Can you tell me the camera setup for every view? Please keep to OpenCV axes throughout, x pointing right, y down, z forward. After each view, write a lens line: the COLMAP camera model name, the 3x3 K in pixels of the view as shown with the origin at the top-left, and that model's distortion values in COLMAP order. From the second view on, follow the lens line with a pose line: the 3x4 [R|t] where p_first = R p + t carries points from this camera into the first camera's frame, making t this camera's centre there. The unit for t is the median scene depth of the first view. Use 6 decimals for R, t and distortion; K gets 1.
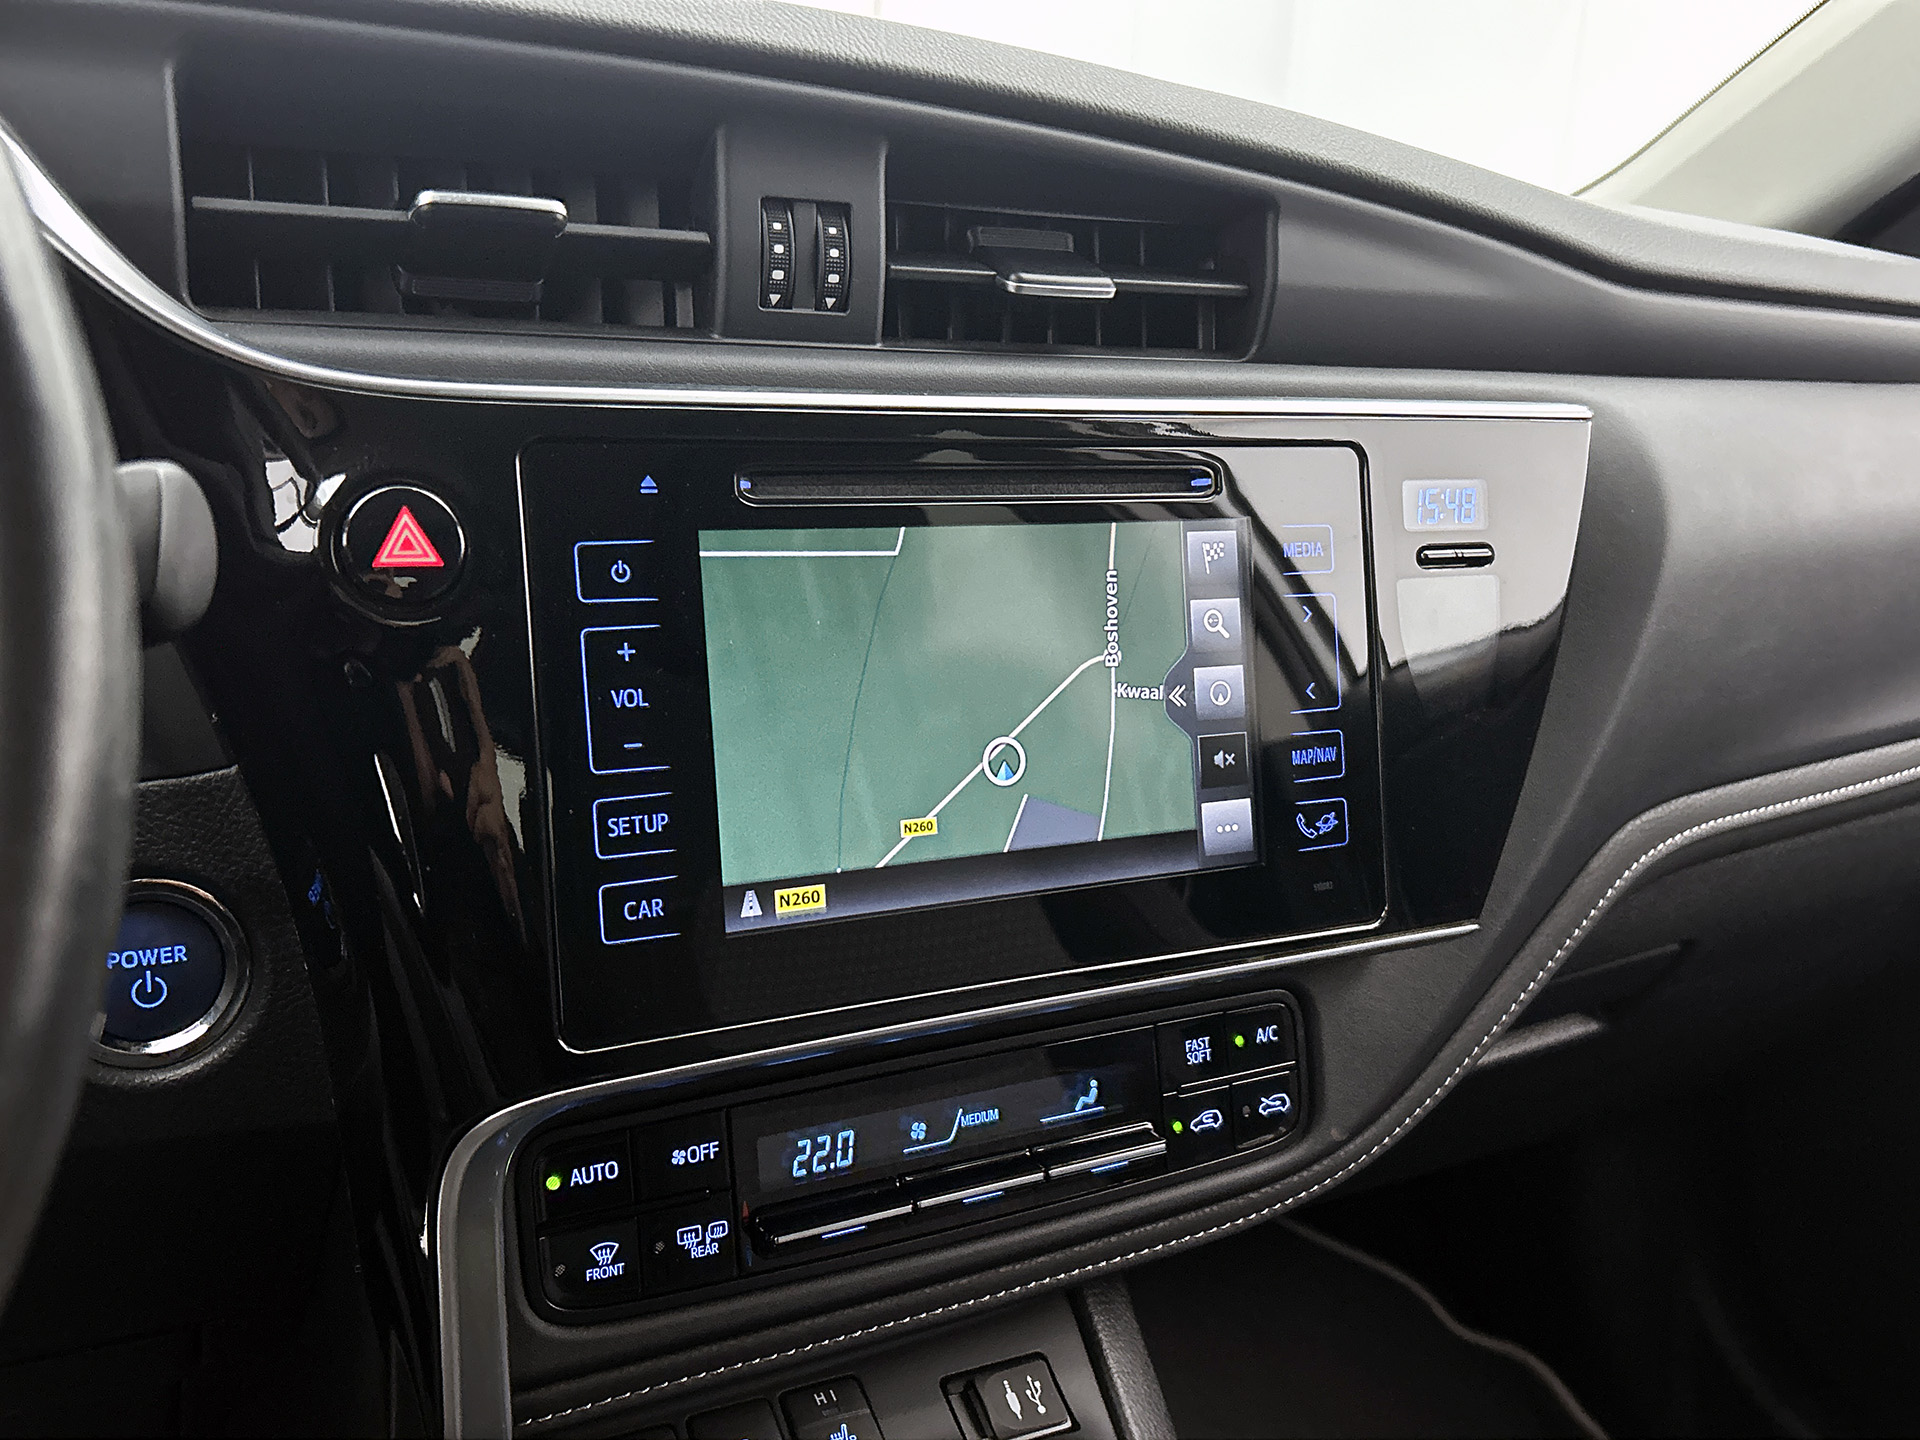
lens RADIAL K [[1723.4, 0, 947.8], [0, 1723.4, 712.1], [0, 0, 1]] dist [0.055100, -0.094249]
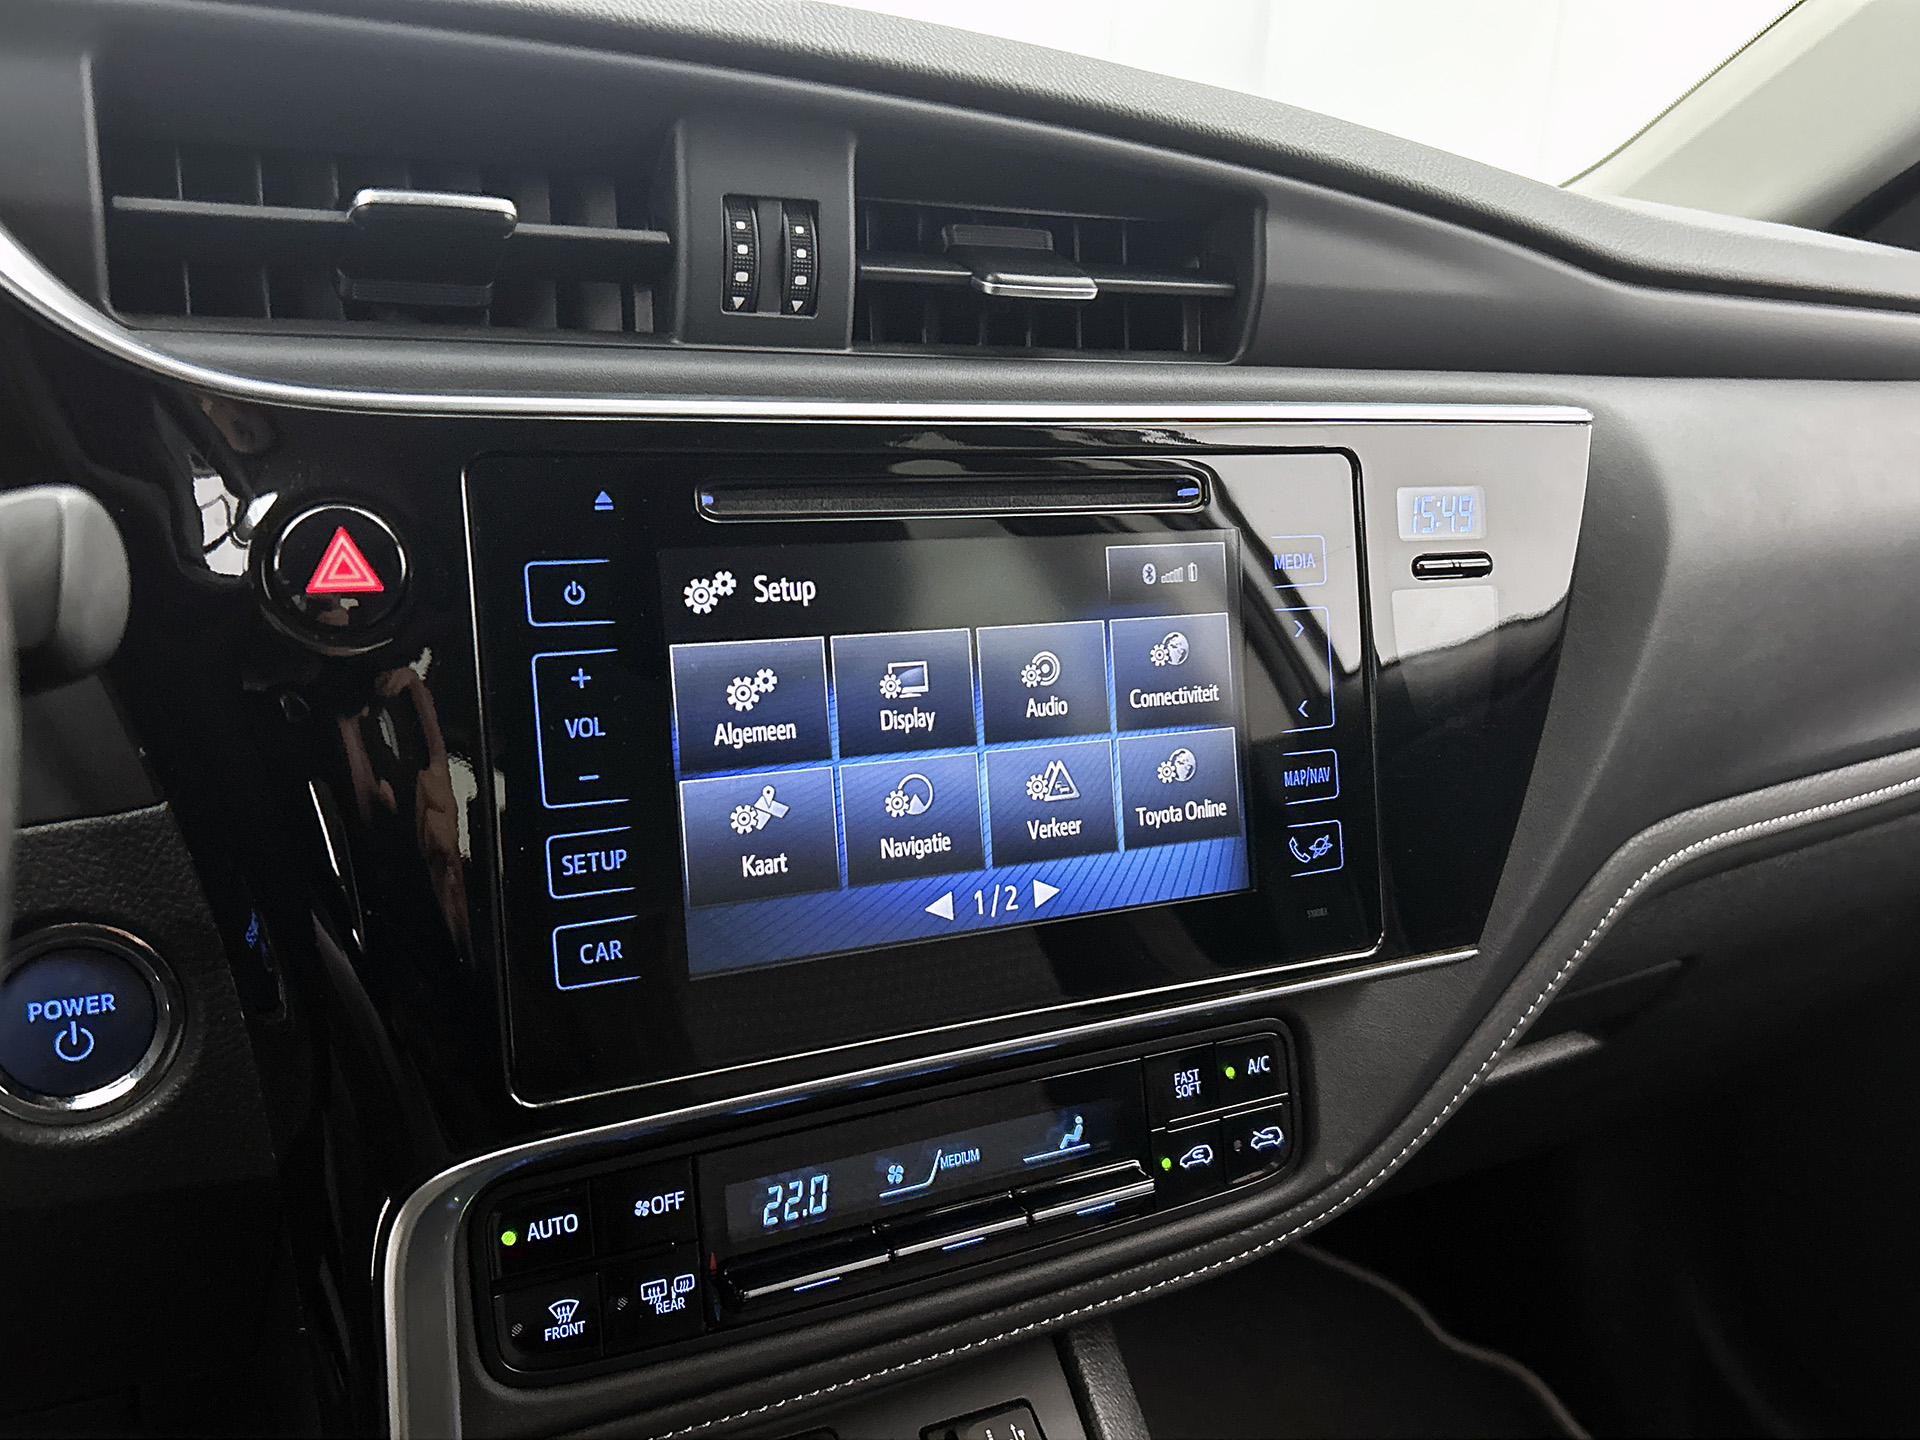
lens RADIAL K [[1723.4, 0, 944.0], [0, 1723.4, 710.1], [0, 0, 1]] dist [0.055100, -0.094249]
pose [[0.999944, -0.005522, 0.008980, 0.002759], [0.005491, 0.999979, 0.003484, -0.017107], [-0.008999, -0.003435, 0.999954, 0.047795]]
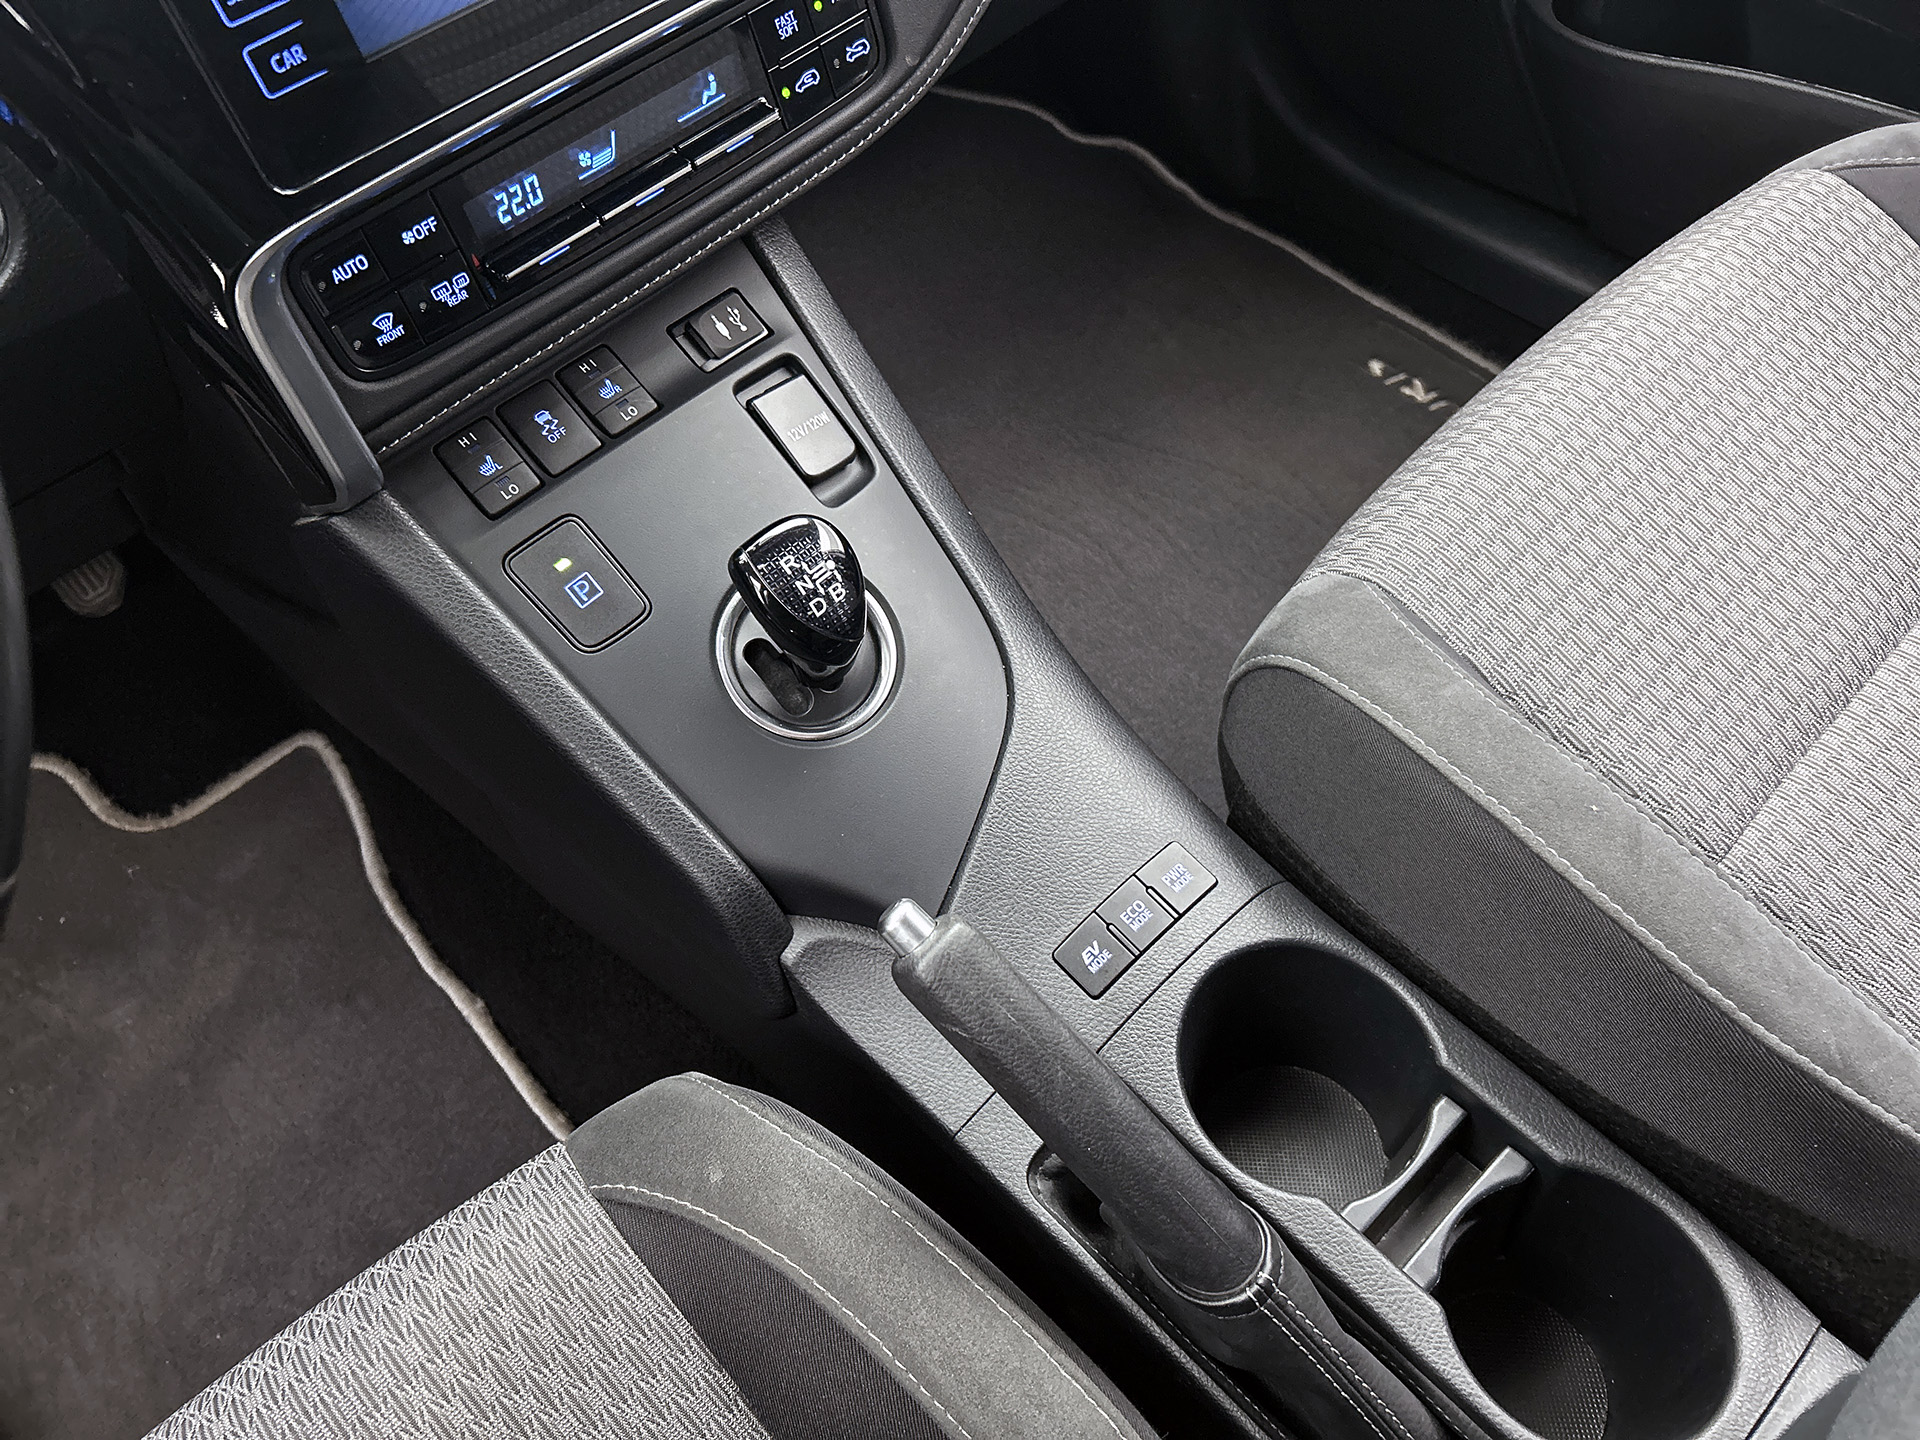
lens RADIAL K [[1465.4, 0, 952.9], [0, 1465.4, 717.1], [0, 0, 1]] dist [0.055338, -0.074067]
pose [[0.954957, -0.291567, 0.055195, 0.062952], [0.188670, 0.740129, 0.645456, -0.105606], [-0.229045, -0.605969, 0.761801, -0.137098]]
